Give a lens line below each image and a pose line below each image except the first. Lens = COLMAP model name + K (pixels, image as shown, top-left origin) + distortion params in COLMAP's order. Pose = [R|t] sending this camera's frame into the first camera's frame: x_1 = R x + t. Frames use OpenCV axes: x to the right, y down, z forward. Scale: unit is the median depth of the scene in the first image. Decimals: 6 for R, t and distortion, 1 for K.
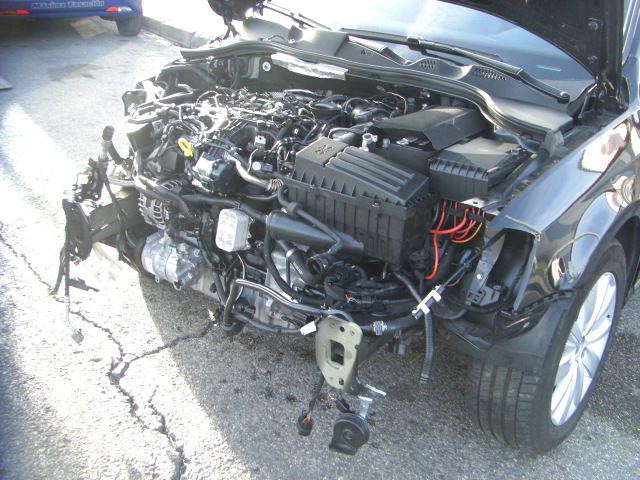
lens RADIAL K [[699.9, 0, 381.7], [0, 699.9, 240.5], [0, 0, 1]] dist [-0.115037, 0.044863]
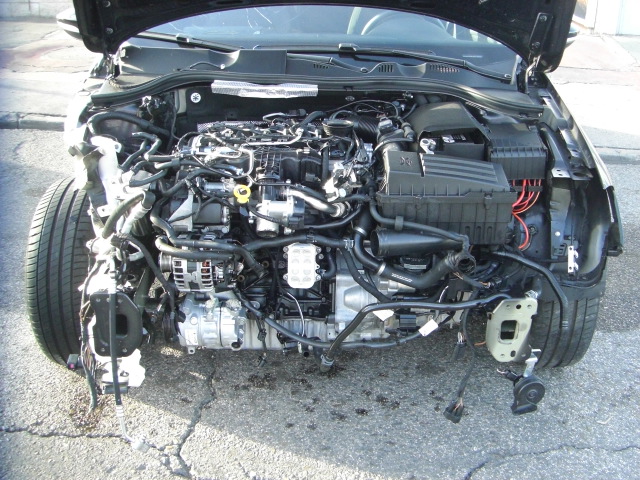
lens RADIAL K [[710.4, 0, 369.0], [0, 710.4, 239.3], [0, 0, 1]] dist [-0.150986, 0.035280]
pose [[0.800497, -0.274667, 0.532694, -0.623761], [0.264622, 0.959456, 0.097057, -0.115788], [-0.537755, 0.063269, 0.840724, 0.117431]]
